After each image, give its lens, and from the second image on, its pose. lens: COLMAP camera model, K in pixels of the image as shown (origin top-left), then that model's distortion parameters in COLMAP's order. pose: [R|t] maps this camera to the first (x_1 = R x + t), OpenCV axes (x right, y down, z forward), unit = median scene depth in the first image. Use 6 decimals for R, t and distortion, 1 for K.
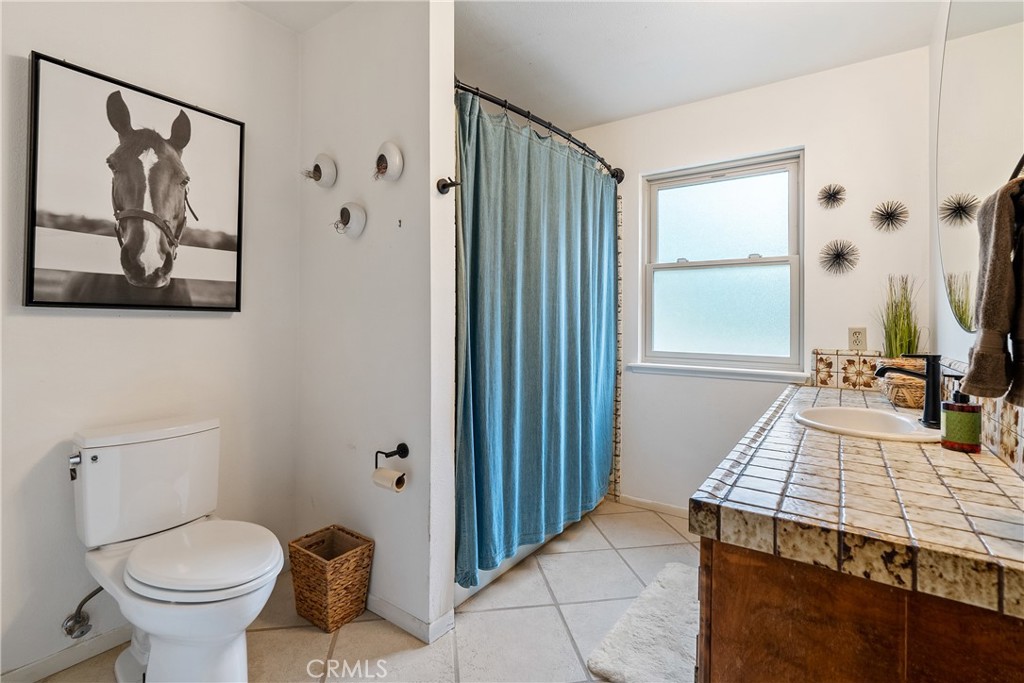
lens RADIAL K [[471.3, 0, 503.2], [0, 471.3, 318.3], [0, 0, 1]] dist [-0.003077, -0.000098]
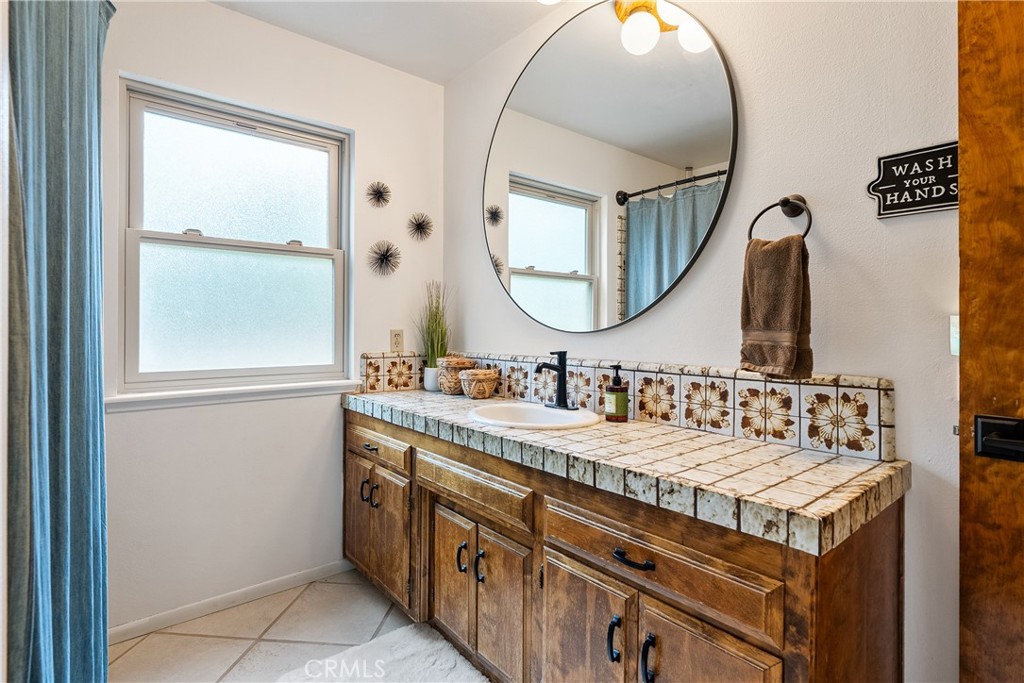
lens RADIAL K [[494.1, 0, 495.1], [0, 494.1, 327.6], [0, 0, 1]] dist [0.002446, 0.000344]
pose [[0.277040, -0.003922, 0.960850, -0.212710], [-0.004869, 0.999973, 0.005486, 0.007594], [-0.960846, -0.006198, 0.277014, 0.480605]]
